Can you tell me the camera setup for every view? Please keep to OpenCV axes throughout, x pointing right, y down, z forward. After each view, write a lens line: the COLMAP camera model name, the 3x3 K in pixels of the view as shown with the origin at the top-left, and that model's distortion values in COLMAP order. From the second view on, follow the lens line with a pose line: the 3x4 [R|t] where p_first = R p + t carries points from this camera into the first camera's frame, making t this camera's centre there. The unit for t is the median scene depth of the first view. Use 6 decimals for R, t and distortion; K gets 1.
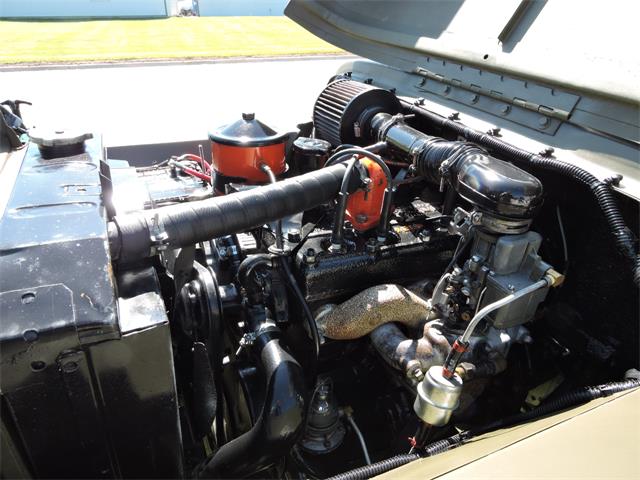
lens RADIAL K [[456.7, 0, 320.0], [0, 456.7, 240.0], [0, 0, 1]] dist [-0.000199, -0.004279]
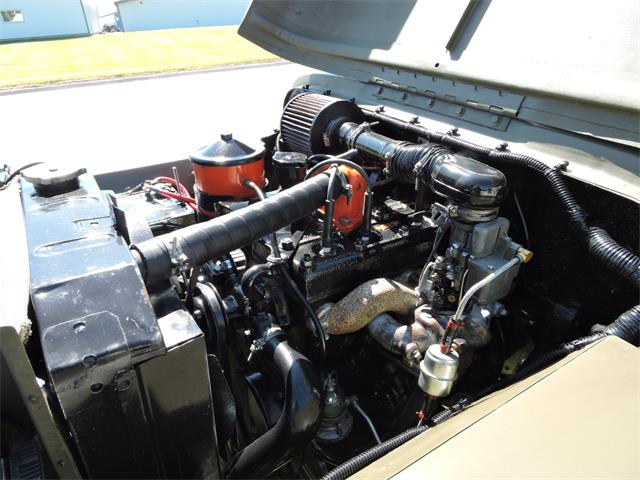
lens RADIAL K [[456.7, 0, 320.0], [0, 456.7, 240.0], [0, 0, 1]] dist [-0.000199, -0.004279]
pose [[0.988578, -0.110659, 0.102310, -0.090112], [0.111648, 0.993740, -0.003981, -0.006498], [-0.101229, 0.015358, 0.994745, -0.080034]]
